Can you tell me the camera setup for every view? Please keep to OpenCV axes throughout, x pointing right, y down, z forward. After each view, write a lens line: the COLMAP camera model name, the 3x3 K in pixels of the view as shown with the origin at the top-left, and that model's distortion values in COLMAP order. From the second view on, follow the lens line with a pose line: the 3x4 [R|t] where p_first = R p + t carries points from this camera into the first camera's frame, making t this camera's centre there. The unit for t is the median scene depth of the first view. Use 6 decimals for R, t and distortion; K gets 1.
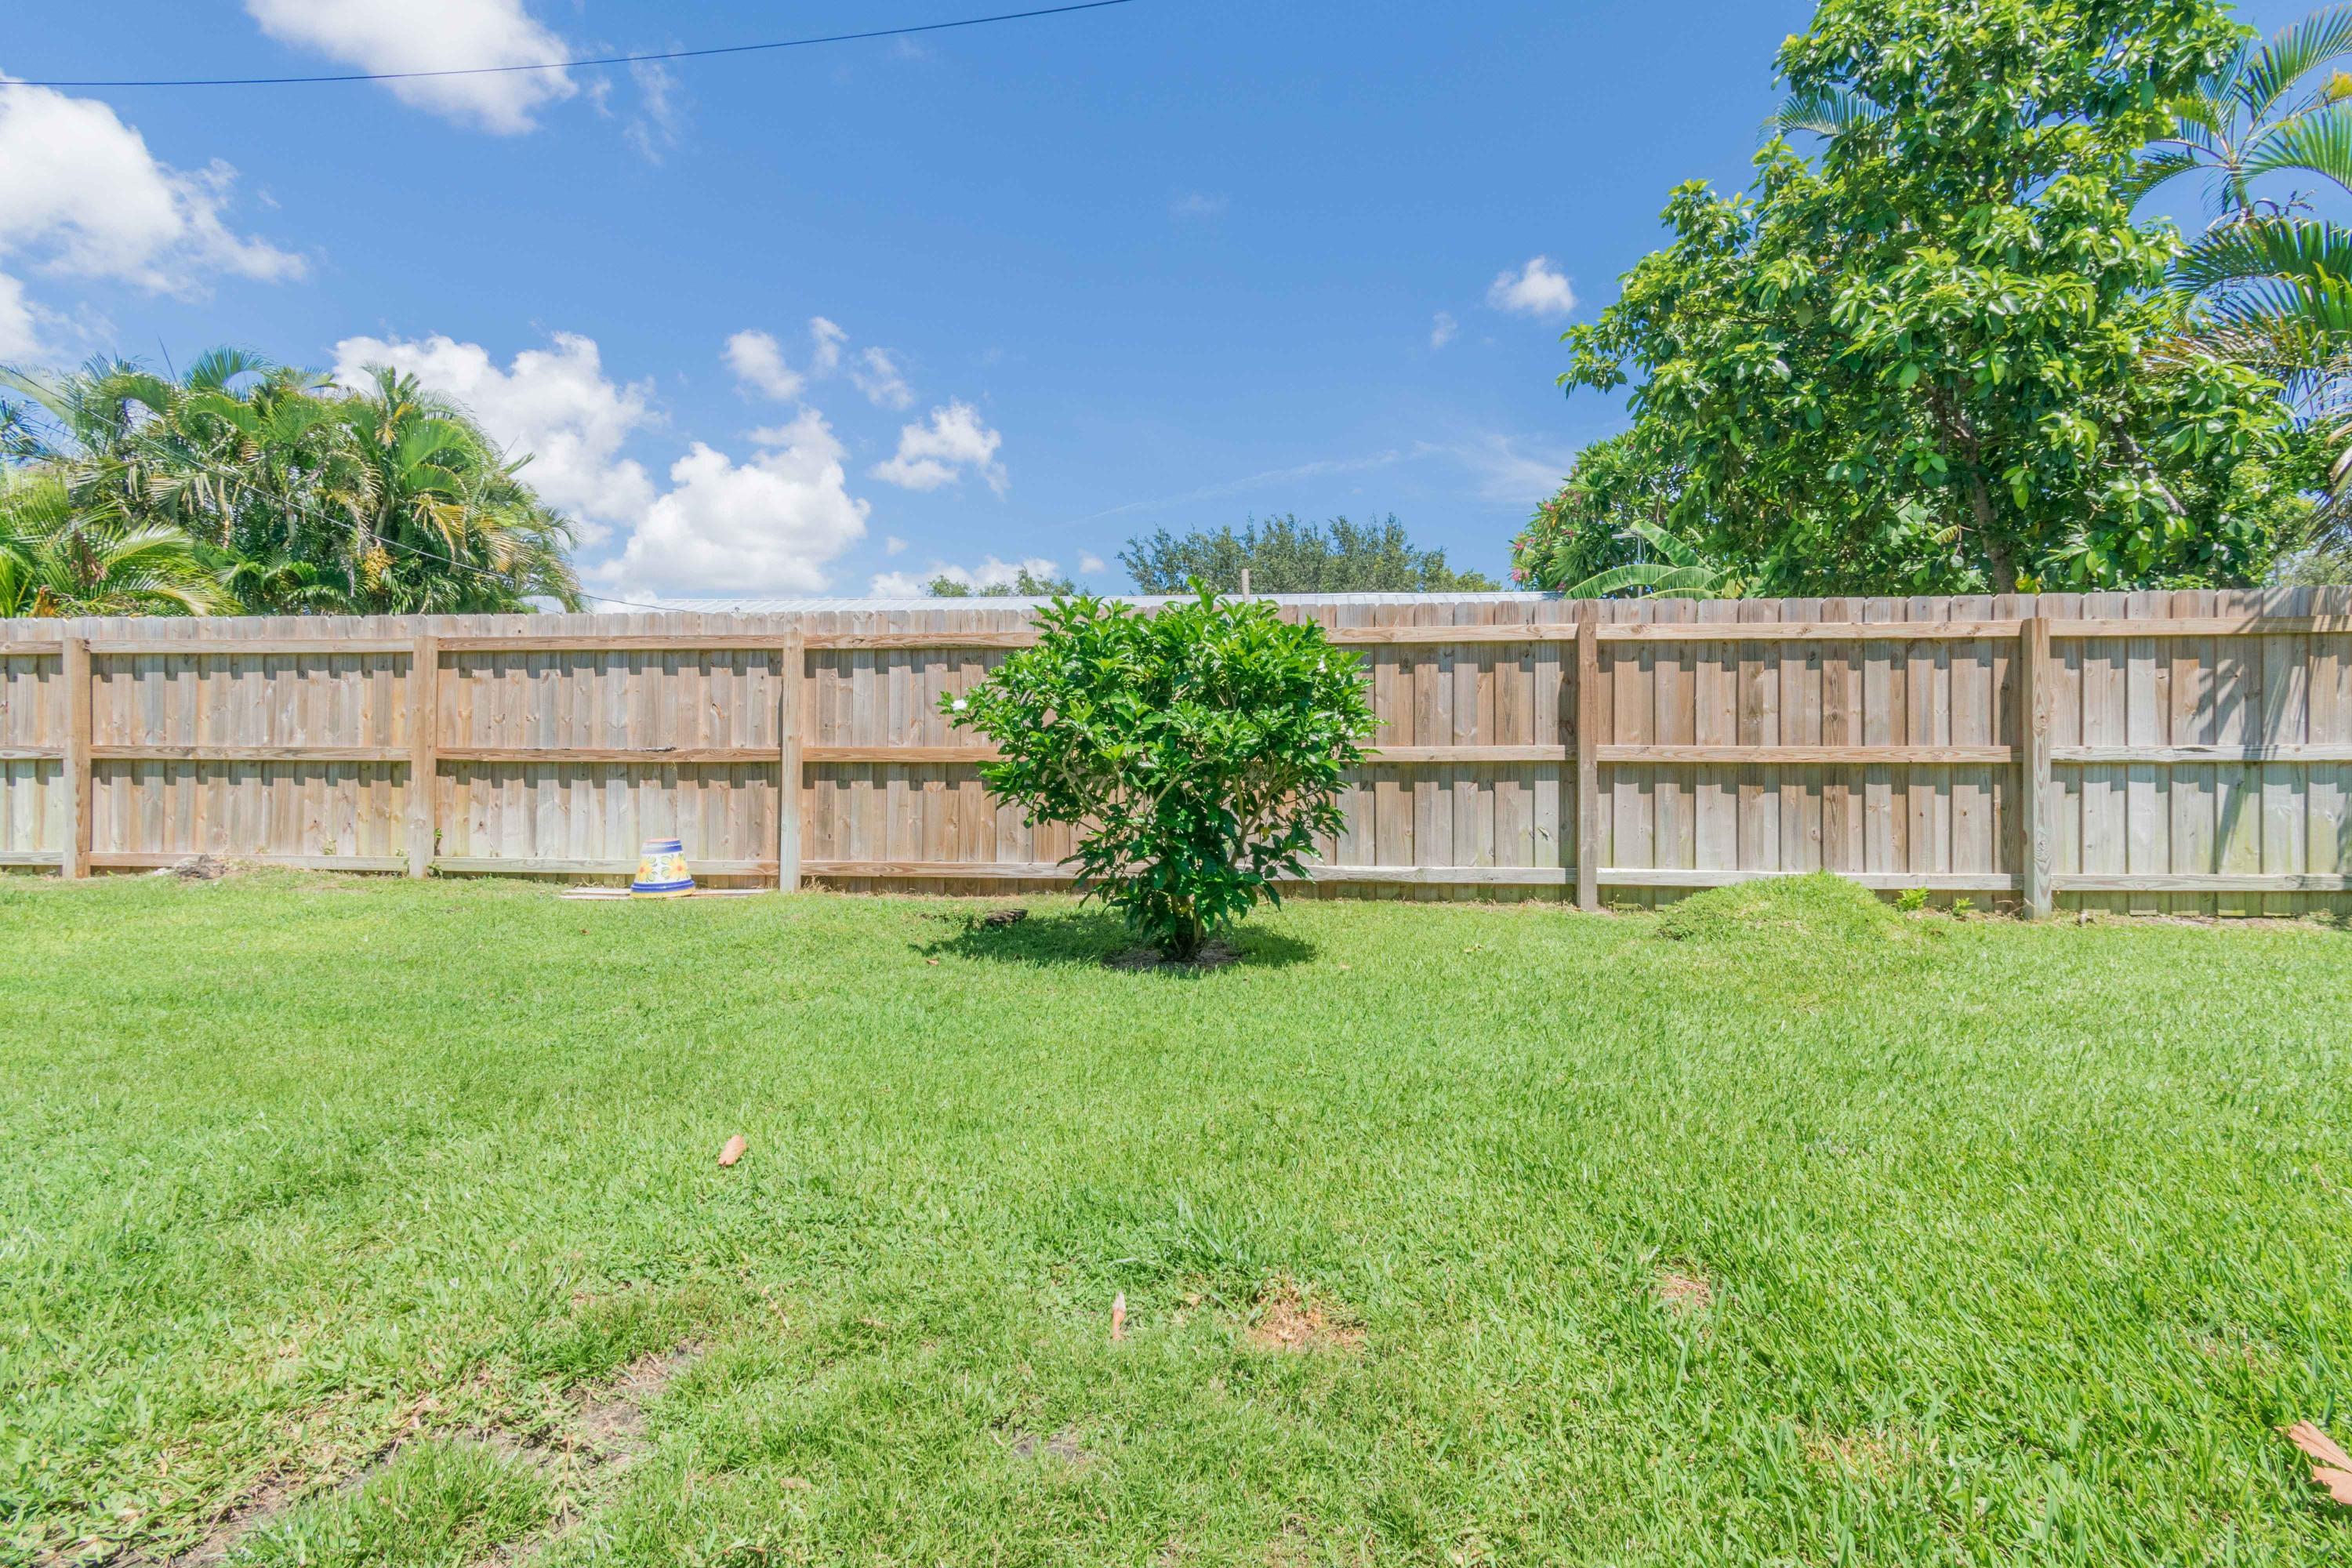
lens RADIAL K [[1073.8, 0, 1174.0], [0, 1073.8, 778.1], [0, 0, 1]] dist [0.000520, -0.000310]
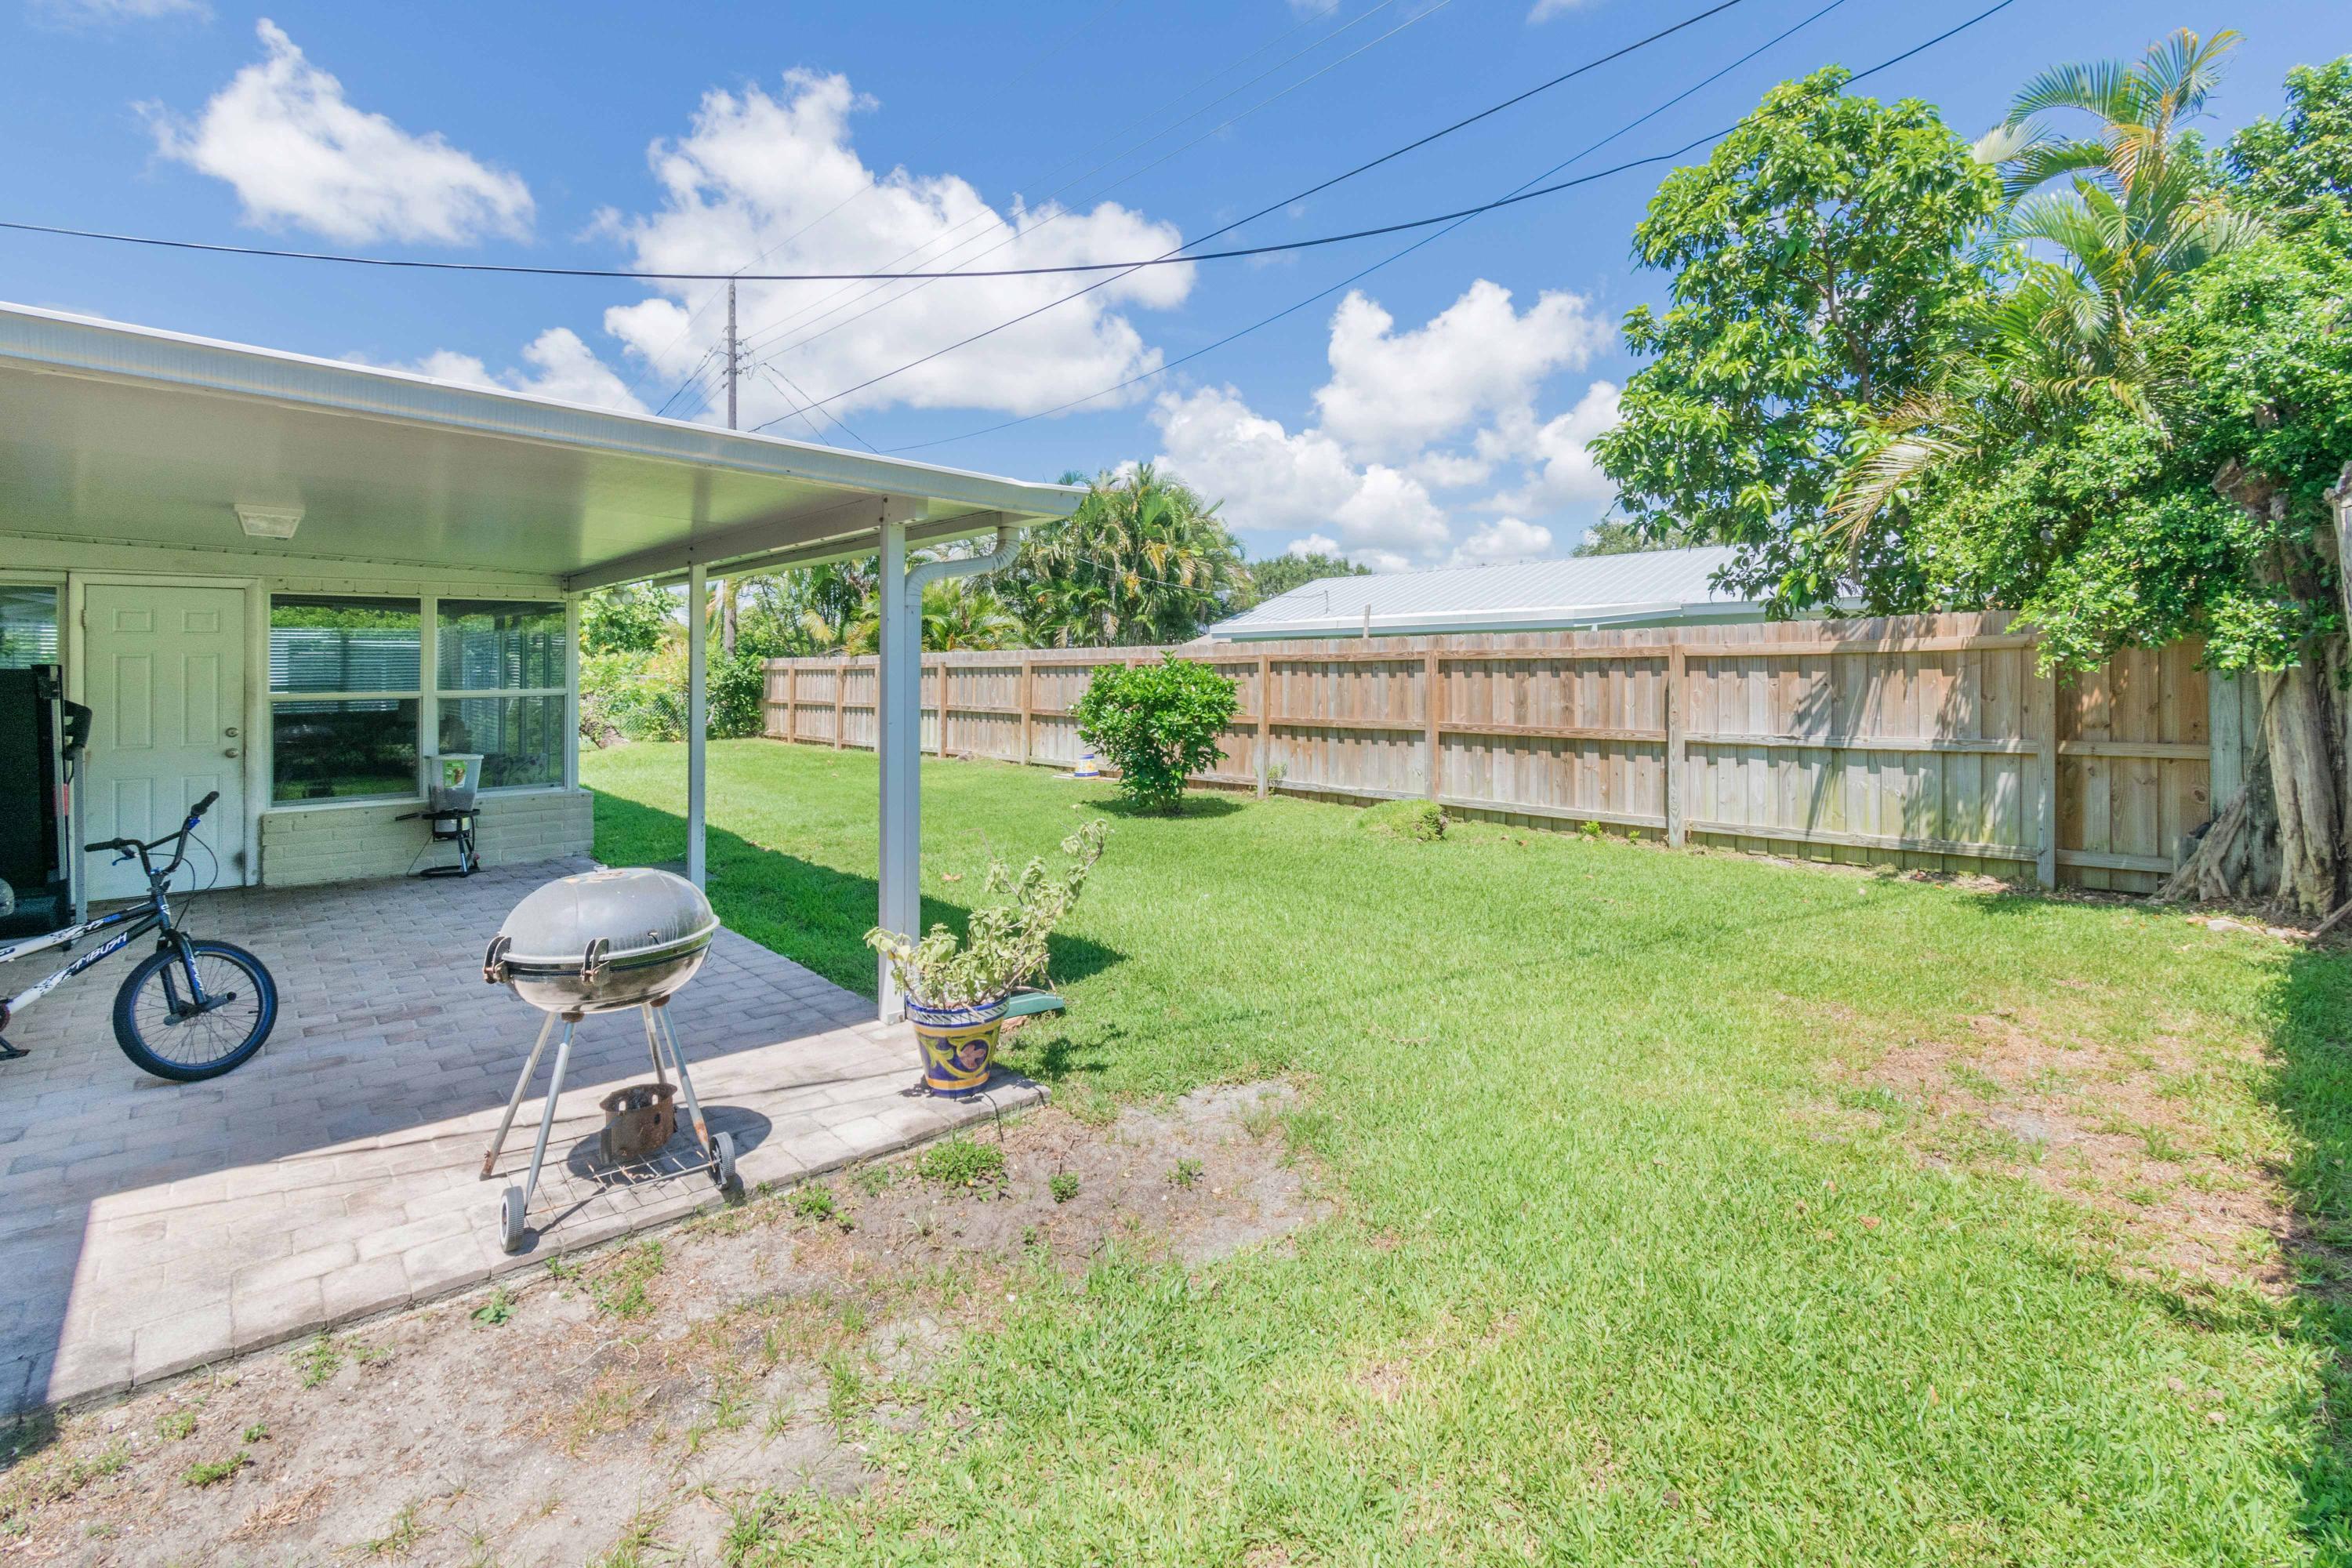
lens RADIAL K [[1074.7, 0, 1174.6], [0, 1074.7, 691.4], [0, 0, 1]] dist [0.000745, -0.000834]
pose [[0.729776, 0.004627, -0.683670, 1.167580], [-0.004859, 0.999987, 0.001582, -0.074216], [0.683669, 0.002167, 0.729789, -0.484705]]
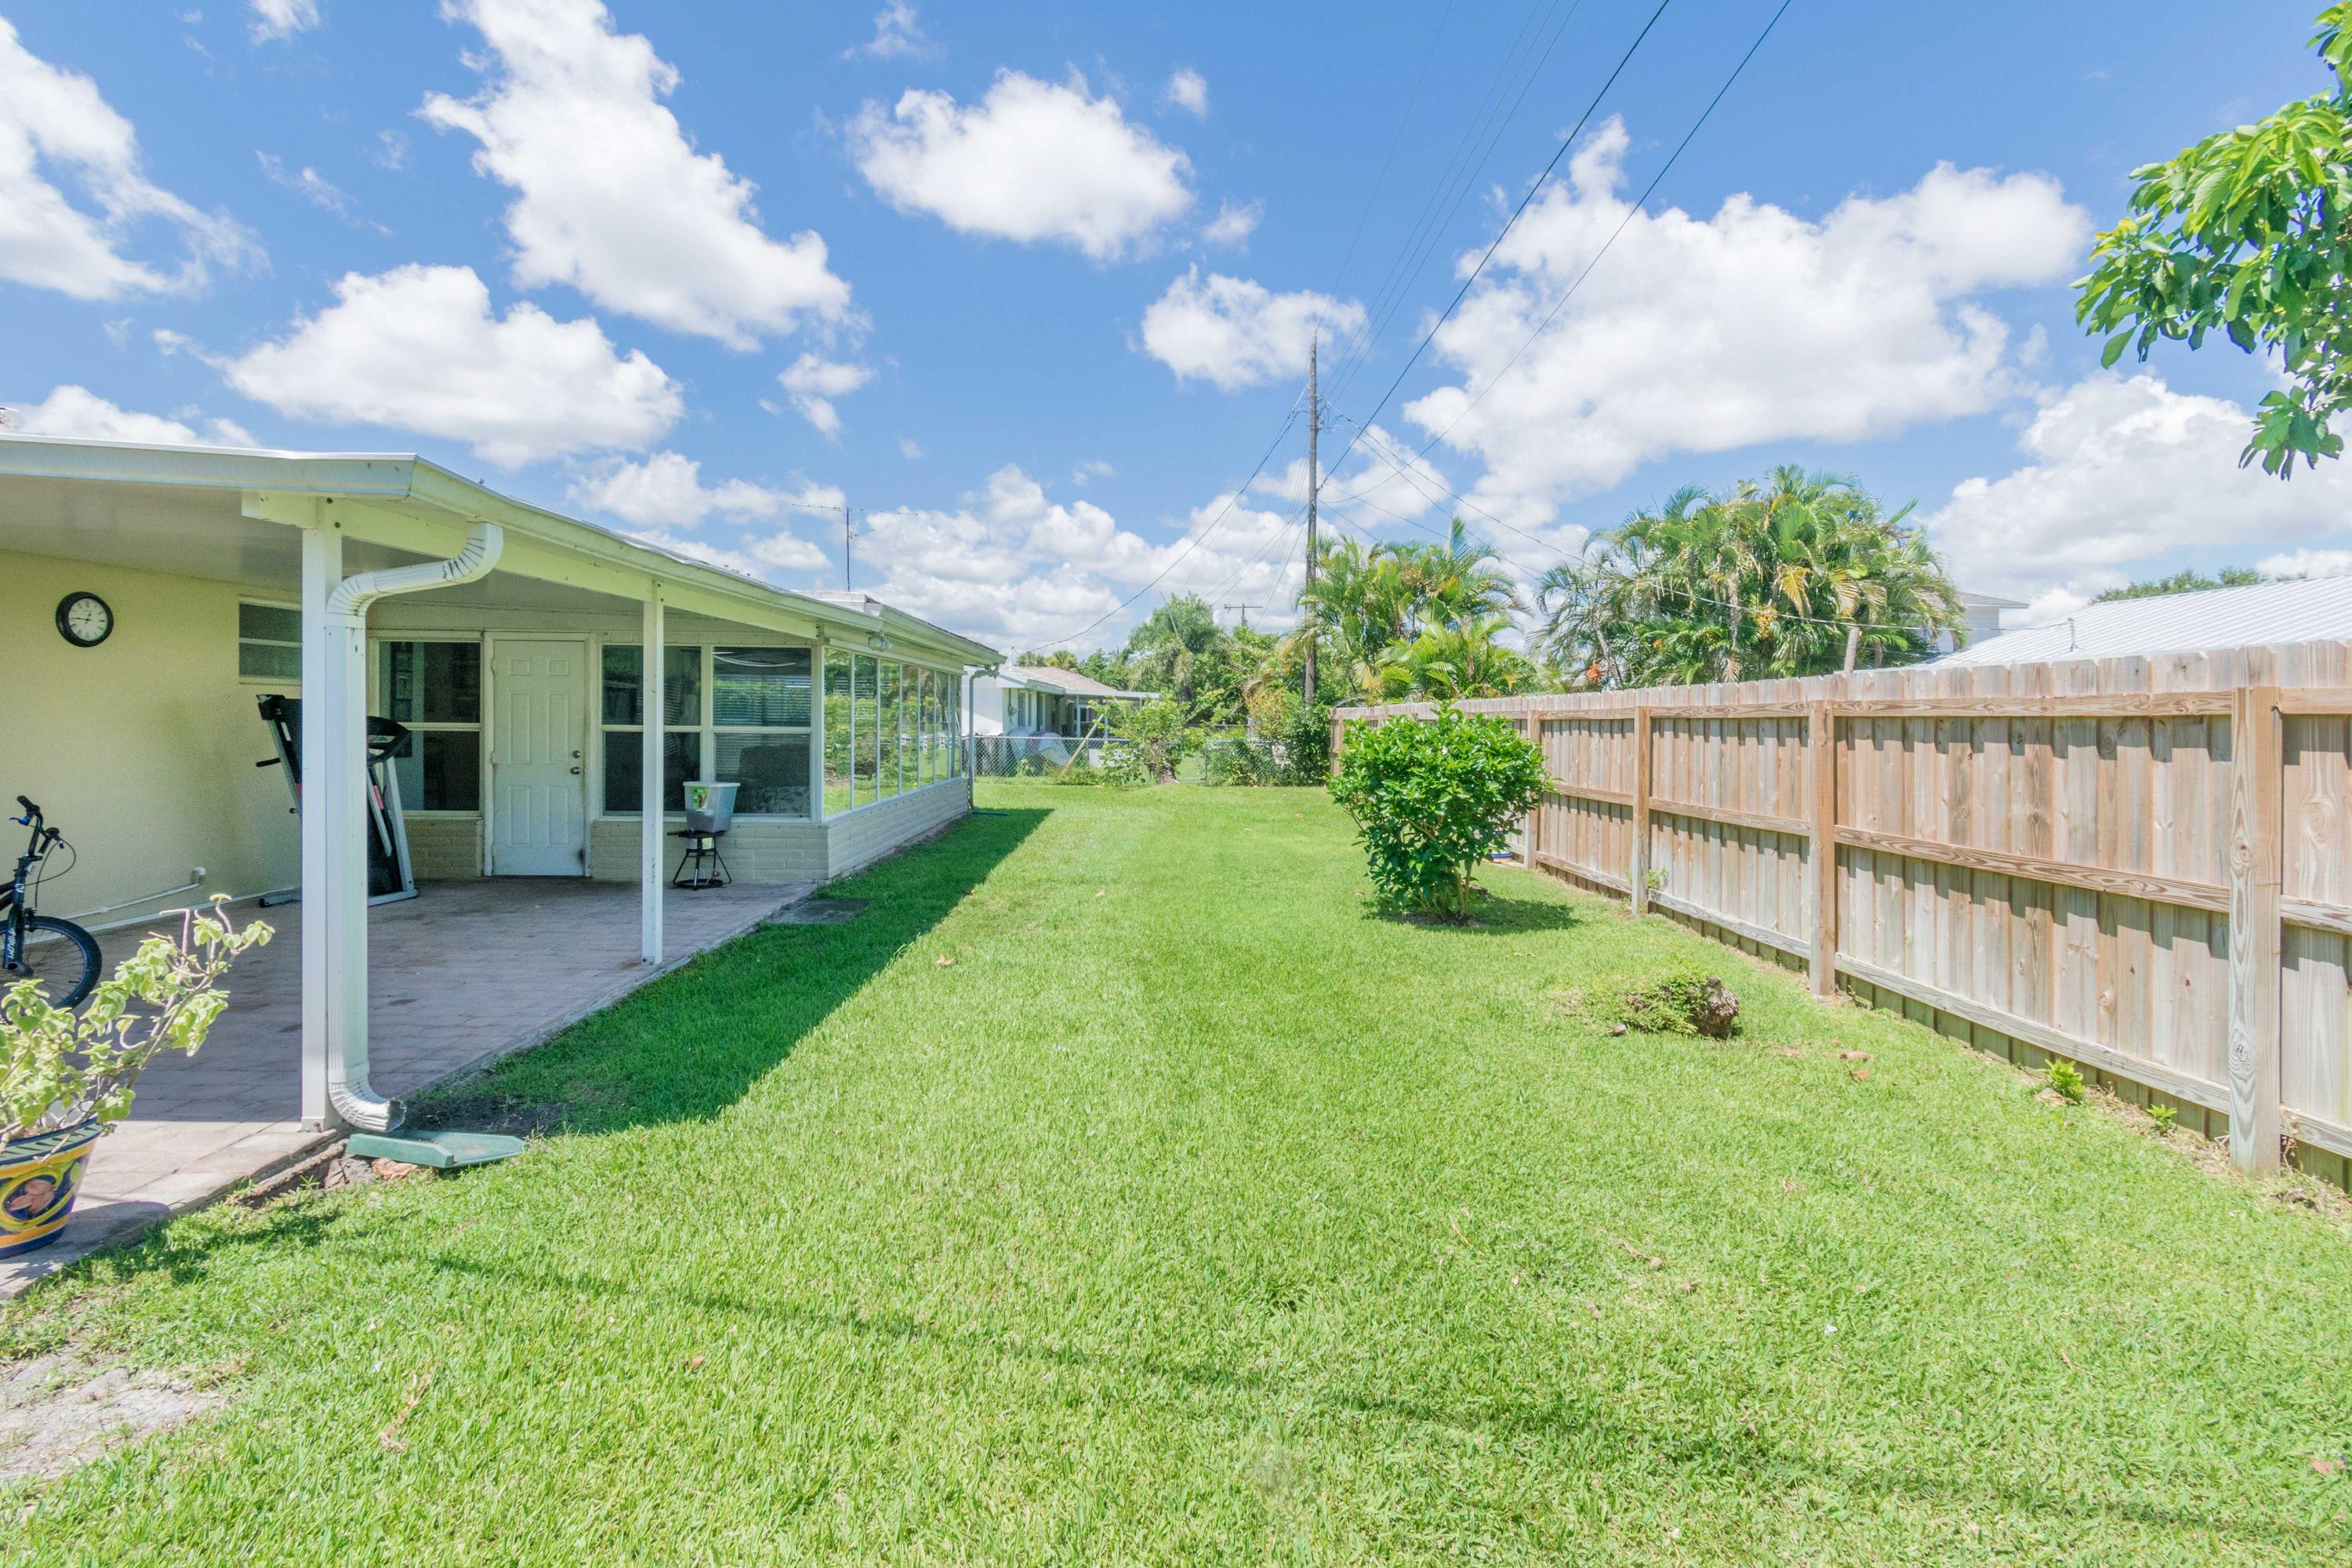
lens RADIAL K [[1060.8, 0, 1185.0], [0, 1060.8, 718.6], [0, 0, 1]] dist [-0.000626, -0.000167]
pose [[0.132015, -0.002952, -0.991243, 1.183469], [-0.037213, 0.999276, -0.007932, -0.090647], [0.990549, 0.037934, 0.131810, 0.253809]]
